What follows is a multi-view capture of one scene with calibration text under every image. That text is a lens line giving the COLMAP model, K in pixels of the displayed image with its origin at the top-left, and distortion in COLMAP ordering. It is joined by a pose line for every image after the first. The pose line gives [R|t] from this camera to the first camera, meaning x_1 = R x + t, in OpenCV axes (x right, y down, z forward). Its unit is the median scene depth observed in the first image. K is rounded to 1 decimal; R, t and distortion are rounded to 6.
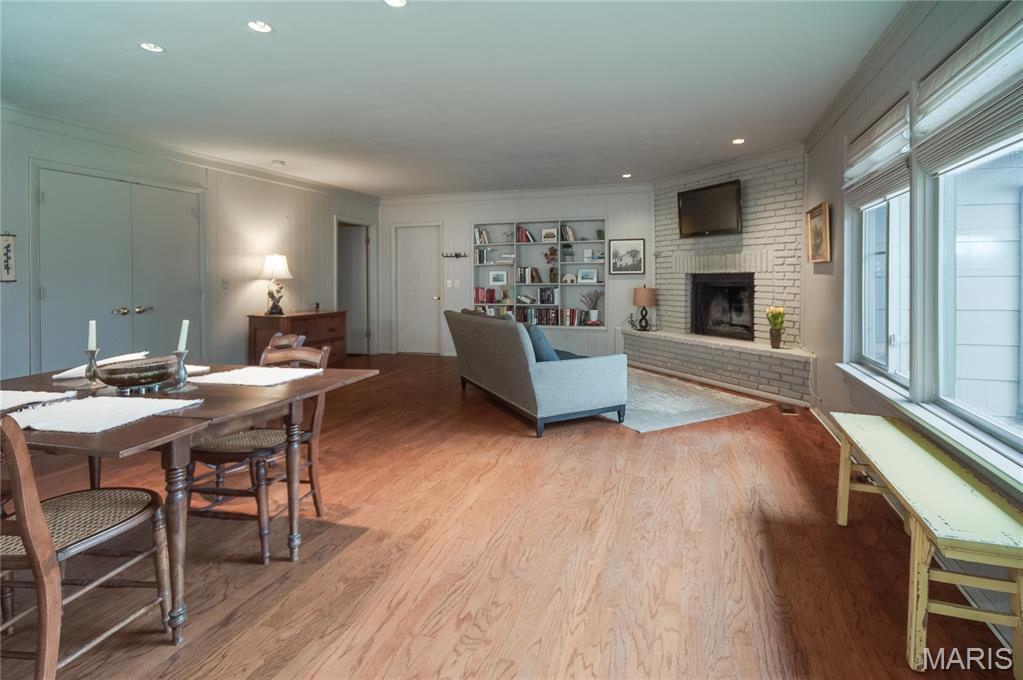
lens RADIAL K [[484.6, 0, 536.1], [0, 484.6, 310.1], [0, 0, 1]] dist [-0.000631, -0.000003]
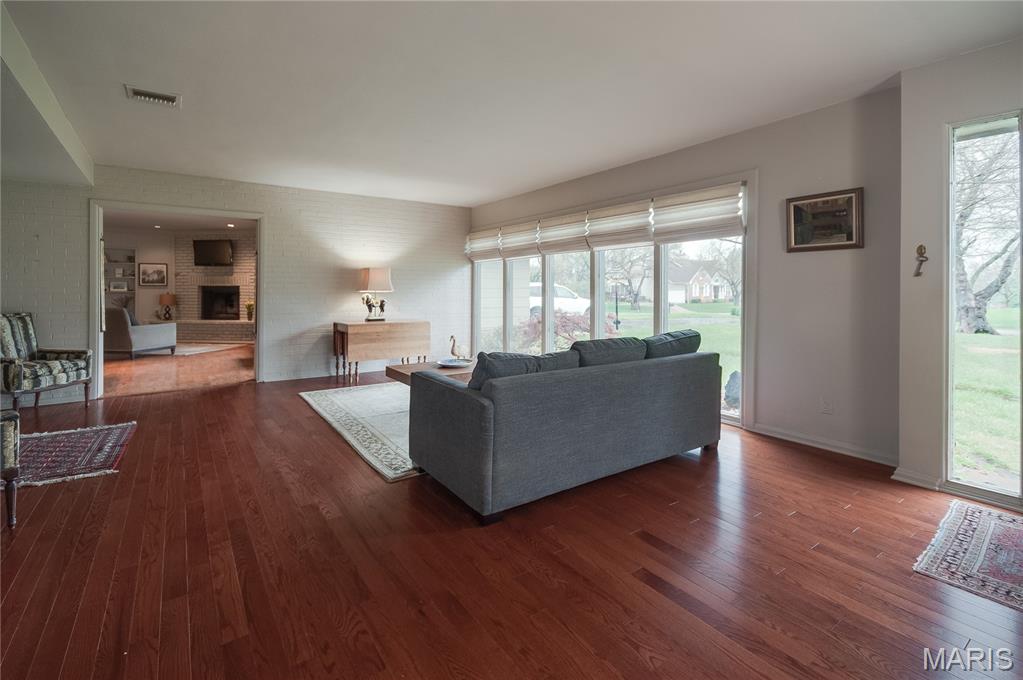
lens RADIAL K [[476.6, 0, 534.0], [0, 476.6, 284.9], [0, 0, 1]] dist [0.000312, -0.000210]
pose [[0.569508, 0.014128, 0.821864, -0.391283], [0.046152, 0.997725, -0.049131, 0.058938], [-0.820689, 0.065911, 0.567561, -0.918861]]
